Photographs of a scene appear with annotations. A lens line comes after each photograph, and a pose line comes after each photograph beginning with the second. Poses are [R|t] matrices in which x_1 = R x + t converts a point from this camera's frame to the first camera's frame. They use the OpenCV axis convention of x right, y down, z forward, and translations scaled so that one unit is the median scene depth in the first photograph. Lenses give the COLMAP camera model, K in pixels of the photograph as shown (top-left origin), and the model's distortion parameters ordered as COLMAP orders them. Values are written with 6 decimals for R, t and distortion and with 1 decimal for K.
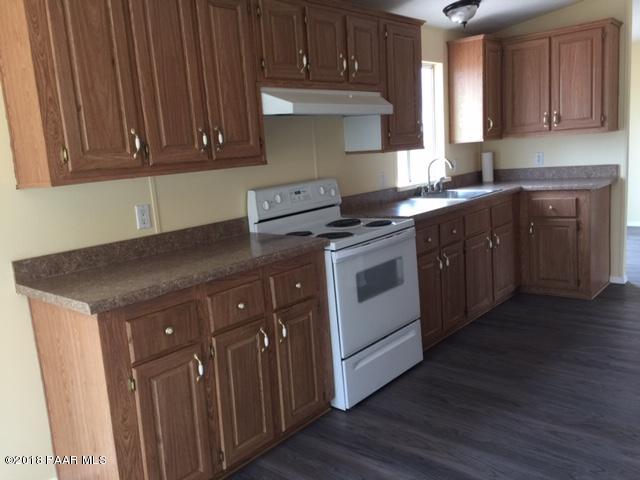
lens RADIAL K [[540.6, 0, 319.4], [0, 540.6, 238.3], [0, 0, 1]] dist [0.068836, -0.091377]
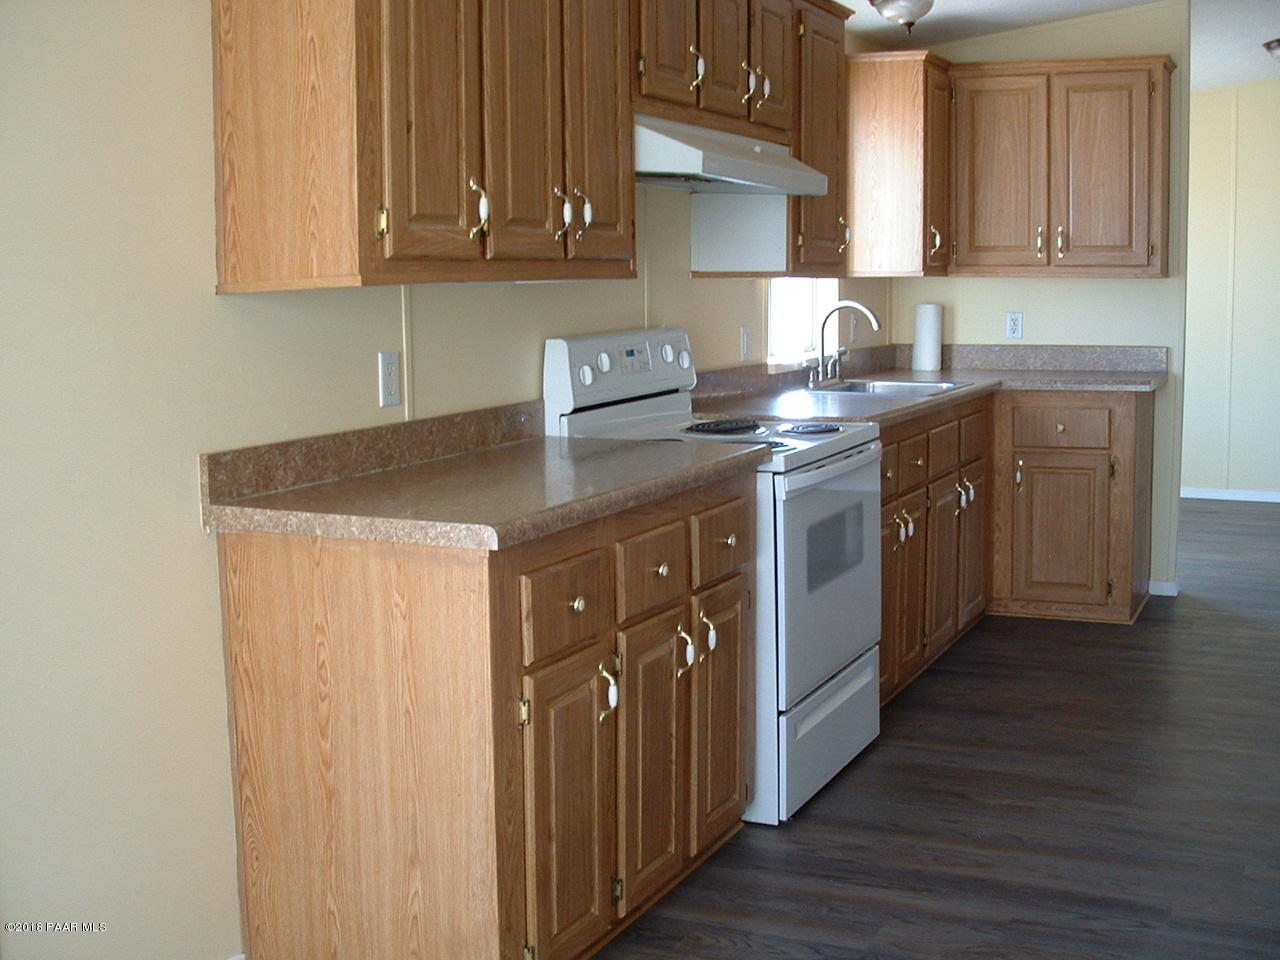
lens RADIAL K [[1545.7, 0, 638.4], [0, 1545.7, 507.6], [0, 0, 1]] dist [-0.277261, 0.313719]
pose [[0.960051, 0.021786, 0.278977, -0.428277], [-0.012204, 0.999276, -0.036036, 0.095773], [-0.279560, 0.031192, 0.959621, -0.212074]]
